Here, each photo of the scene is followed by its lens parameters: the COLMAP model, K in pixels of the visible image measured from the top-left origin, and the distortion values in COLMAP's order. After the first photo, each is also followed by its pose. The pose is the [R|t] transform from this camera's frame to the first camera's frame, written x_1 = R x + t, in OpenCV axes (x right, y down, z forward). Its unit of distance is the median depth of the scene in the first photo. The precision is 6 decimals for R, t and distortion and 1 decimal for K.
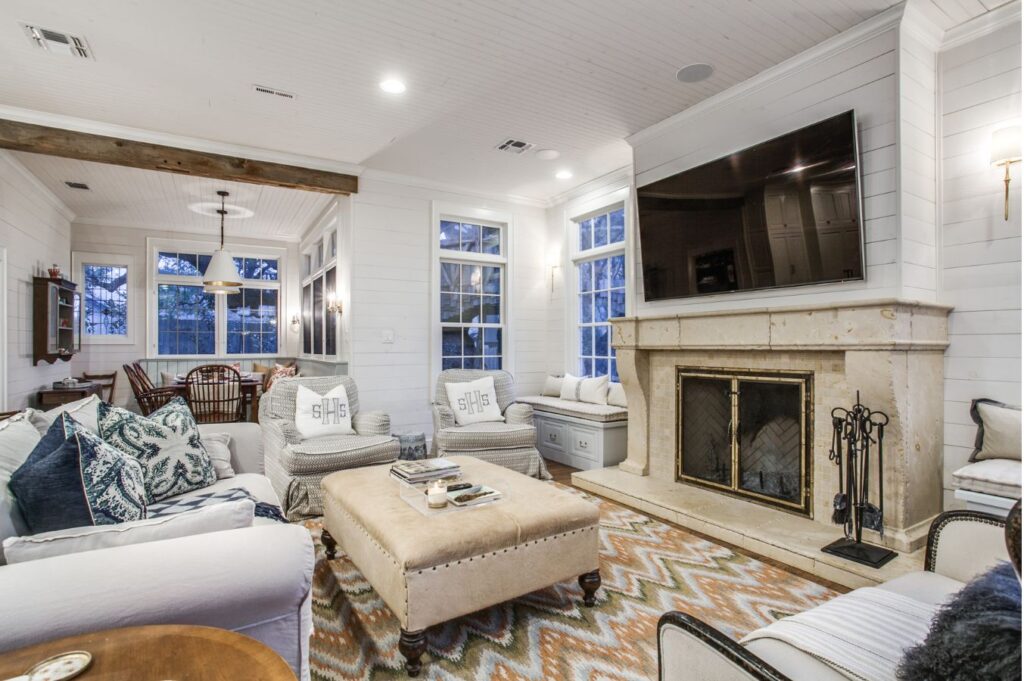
lens RADIAL K [[501.0, 0, 507.2], [0, 501.0, 342.4], [0, 0, 1]] dist [-0.003320, 0.000032]
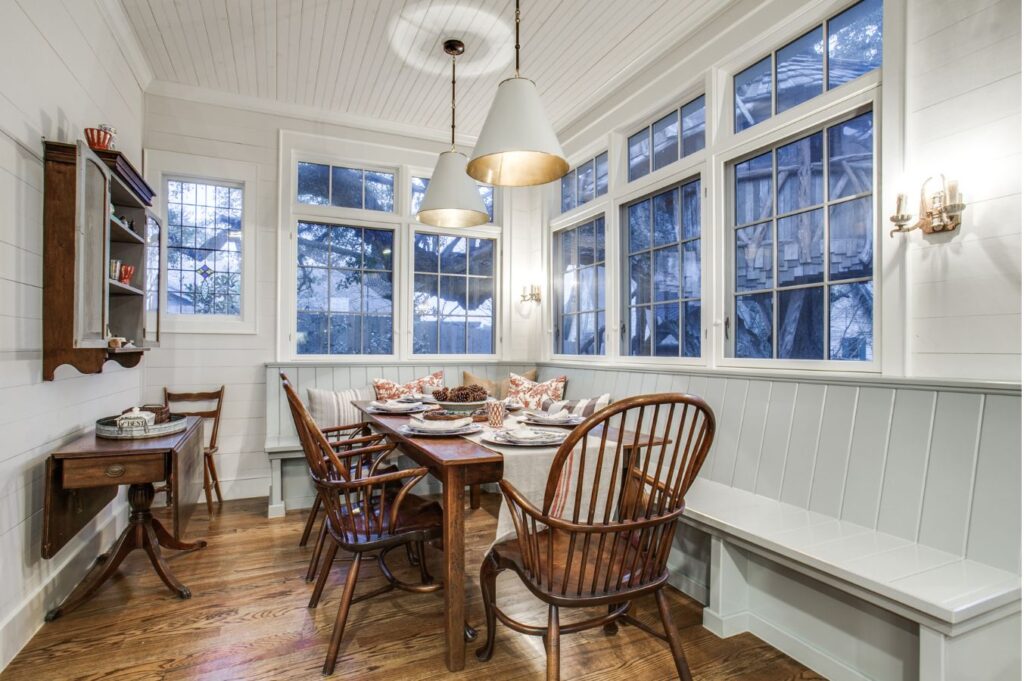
lens RADIAL K [[501.0, 0, 517.9], [0, 501.0, 343.5], [0, 0, 1]] dist [-0.003320, 0.000032]
pose [[0.997057, 0.008052, -0.076234, -0.472072], [-0.008378, 0.999957, -0.003952, 0.014821], [0.076199, 0.004579, 0.997082, 0.545862]]
